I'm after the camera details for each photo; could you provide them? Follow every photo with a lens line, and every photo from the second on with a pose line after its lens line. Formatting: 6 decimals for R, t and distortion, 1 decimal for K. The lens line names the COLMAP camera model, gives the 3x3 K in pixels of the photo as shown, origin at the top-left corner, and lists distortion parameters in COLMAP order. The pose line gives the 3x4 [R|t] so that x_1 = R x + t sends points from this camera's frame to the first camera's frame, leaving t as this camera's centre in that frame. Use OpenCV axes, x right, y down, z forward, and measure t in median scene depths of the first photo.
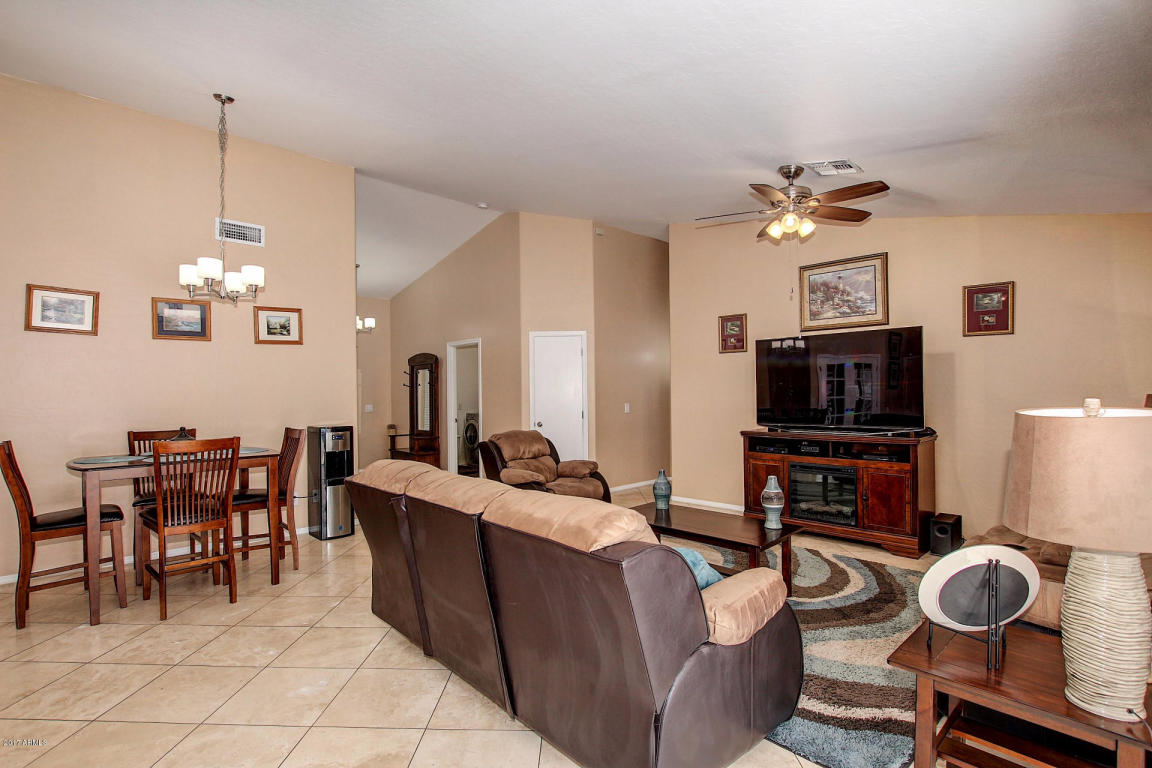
lens RADIAL K [[555.6, 0, 570.2], [0, 555.6, 386.9], [0, 0, 1]] dist [-0.033933, 0.004336]
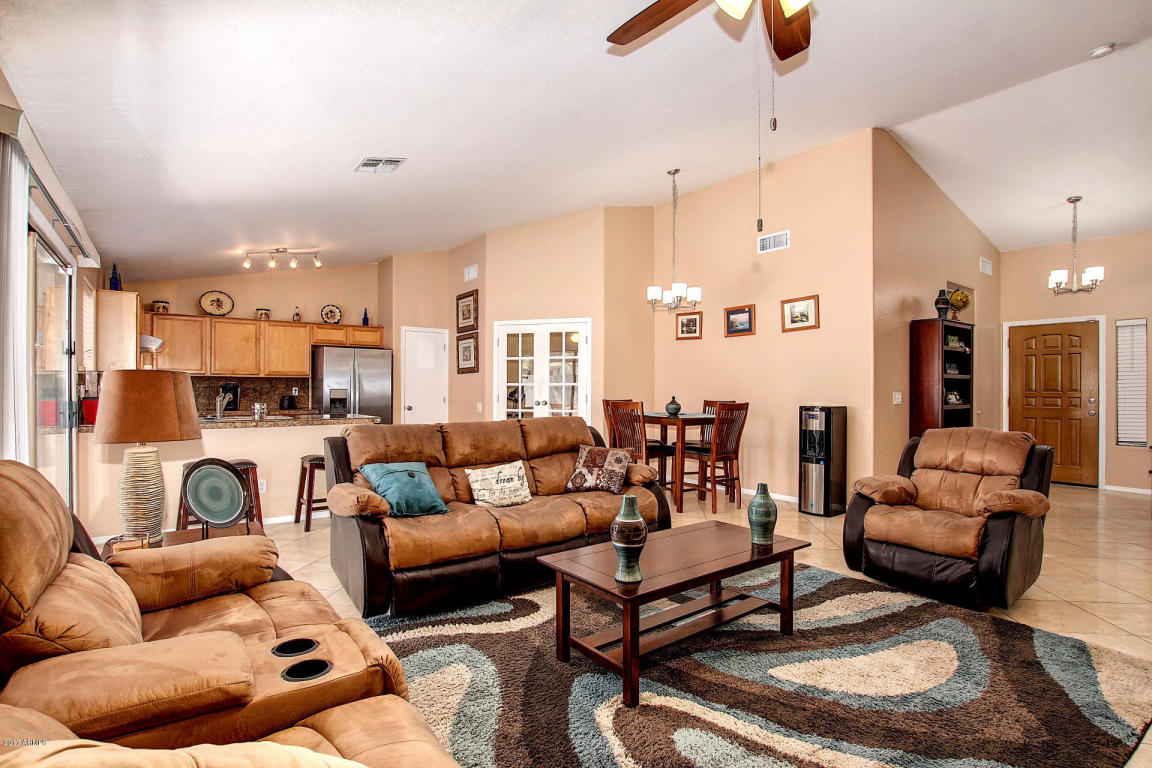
lens RADIAL K [[555.6, 0, 569.4], [0, 555.6, 390.9], [0, 0, 1]] dist [-0.033933, 0.004336]
pose [[-0.124691, 0.017769, -0.992037, 0.656838], [0.010363, 0.999808, 0.016605, 0.022300], [0.992142, -0.008209, -0.124851, 0.676667]]
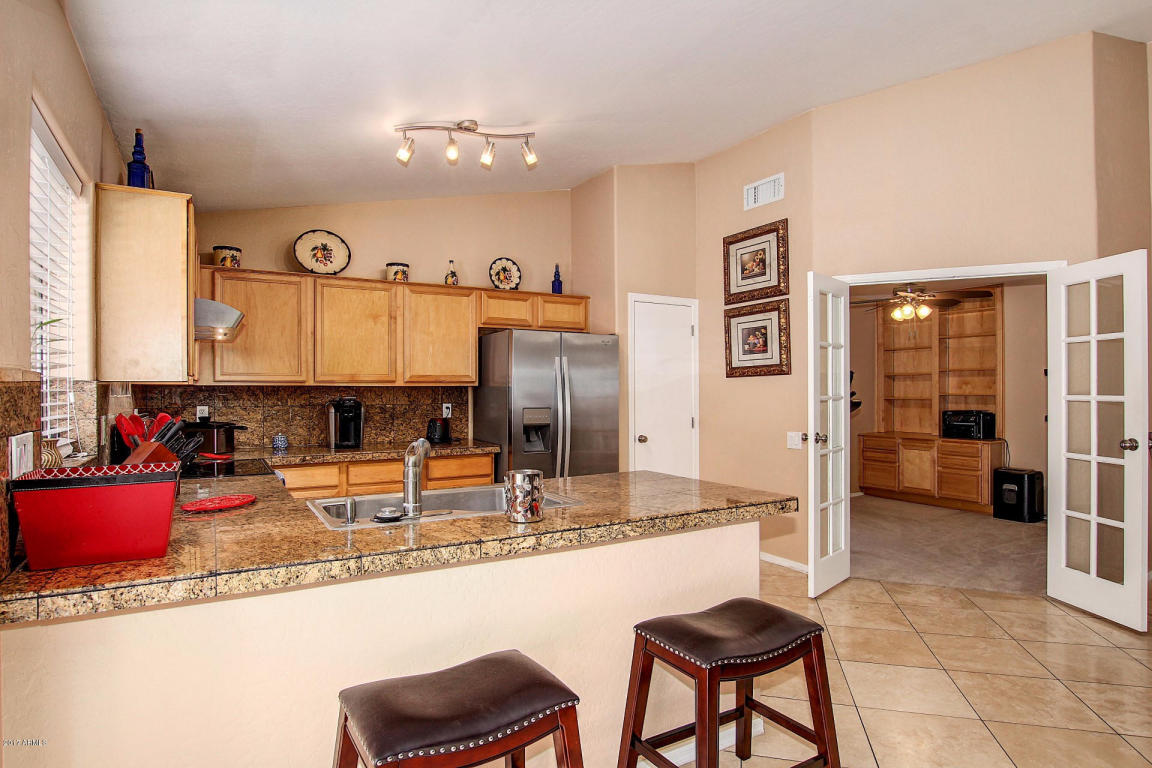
lens RADIAL K [[622.7, 0, 569.4], [0, 622.7, 387.7], [0, 0, 1]] dist [-0.026432, 0.003706]
pose [[-0.235030, 0.011582, -0.971919, 0.143785], [0.016777, 0.999828, 0.007858, 0.001328], [0.971843, -0.014459, -0.235184, 0.150018]]
